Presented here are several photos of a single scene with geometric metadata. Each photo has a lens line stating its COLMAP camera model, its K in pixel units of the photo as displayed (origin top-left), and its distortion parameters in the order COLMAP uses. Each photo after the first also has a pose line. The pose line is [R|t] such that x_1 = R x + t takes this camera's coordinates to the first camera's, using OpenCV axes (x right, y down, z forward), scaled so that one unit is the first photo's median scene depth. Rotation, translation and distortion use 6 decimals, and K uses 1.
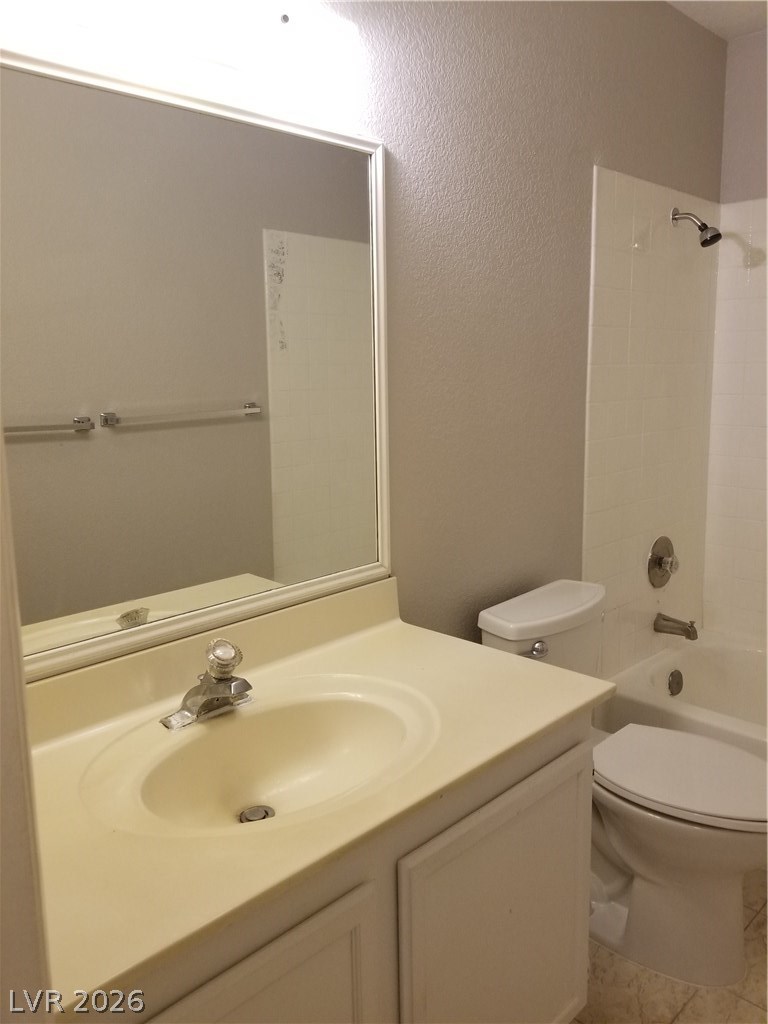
lens RADIAL K [[796.8, 0, 382.9], [0, 796.8, 499.4], [0, 0, 1]] dist [0.052036, -0.067365]
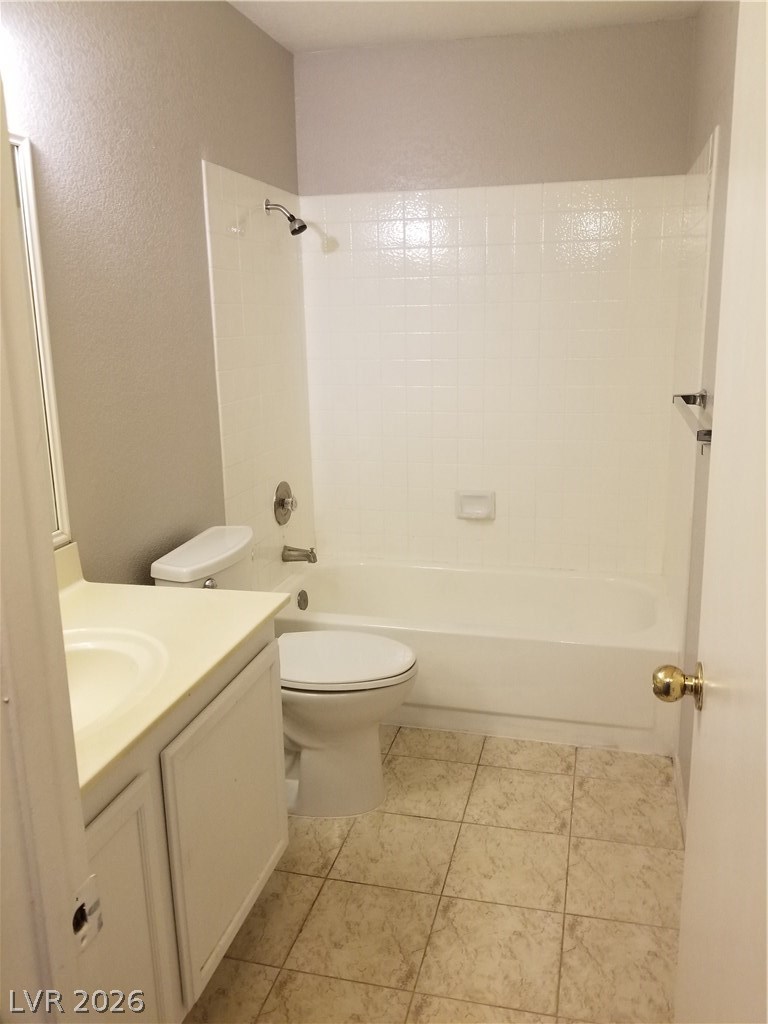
lens RADIAL K [[787.8, 0, 384.0], [0, 787.8, 512.0], [0, 0, 1]] dist [0.080189, -0.064964]
pose [[0.867707, -0.124888, 0.481132, -0.128935], [0.091118, 0.991485, 0.093031, -0.005138], [-0.488653, -0.036884, 0.871698, -0.137462]]
